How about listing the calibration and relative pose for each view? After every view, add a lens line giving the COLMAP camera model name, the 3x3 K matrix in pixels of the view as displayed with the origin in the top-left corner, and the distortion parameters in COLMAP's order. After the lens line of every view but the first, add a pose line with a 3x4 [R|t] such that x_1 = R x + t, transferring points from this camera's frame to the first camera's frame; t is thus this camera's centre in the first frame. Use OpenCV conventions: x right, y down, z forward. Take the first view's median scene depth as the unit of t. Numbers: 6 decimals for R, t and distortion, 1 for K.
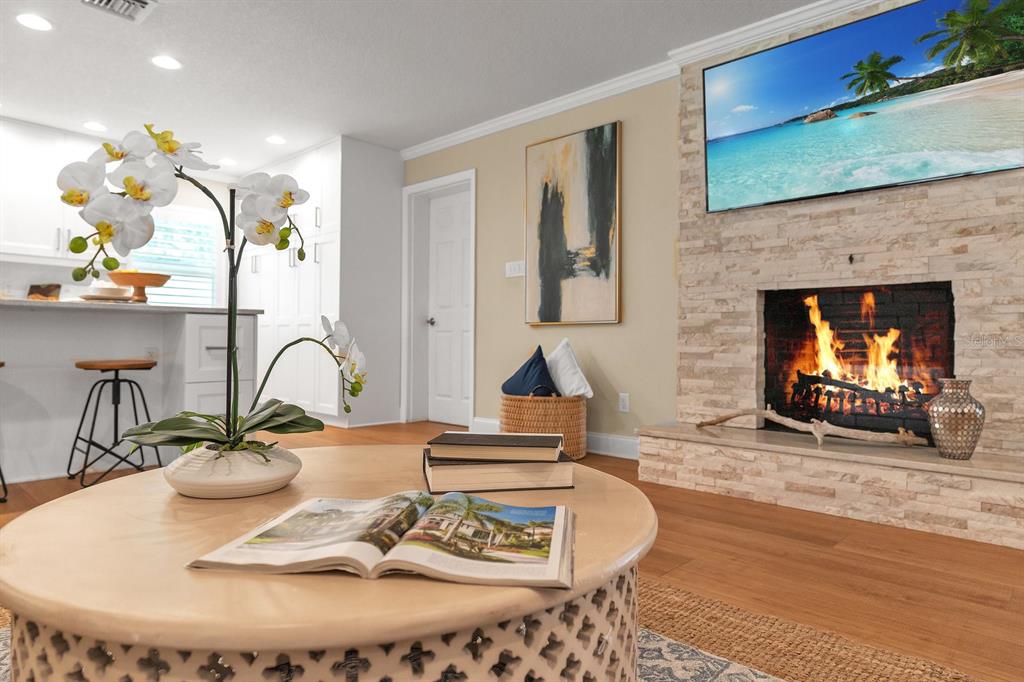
lens RADIAL K [[648.6, 0, 511.5], [0, 648.6, 339.0], [0, 0, 1]] dist [0.001973, 0.000958]
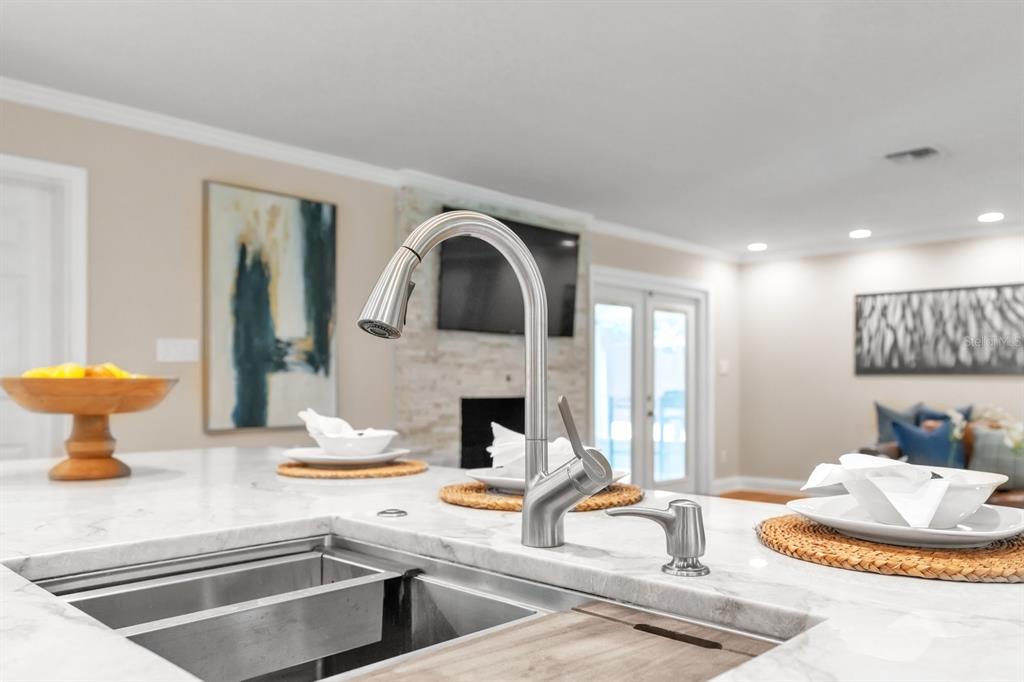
lens RADIAL K [[801.6, 0, 512.2], [0, 801.6, 346.1], [0, 0, 1]] dist [0.009397, 0.001758]
pose [[-0.008485, 0.033141, 0.999415, -0.943392], [-0.012019, 0.999375, -0.033242, -0.099115], [-0.999892, -0.012294, -0.008082, 0.735001]]
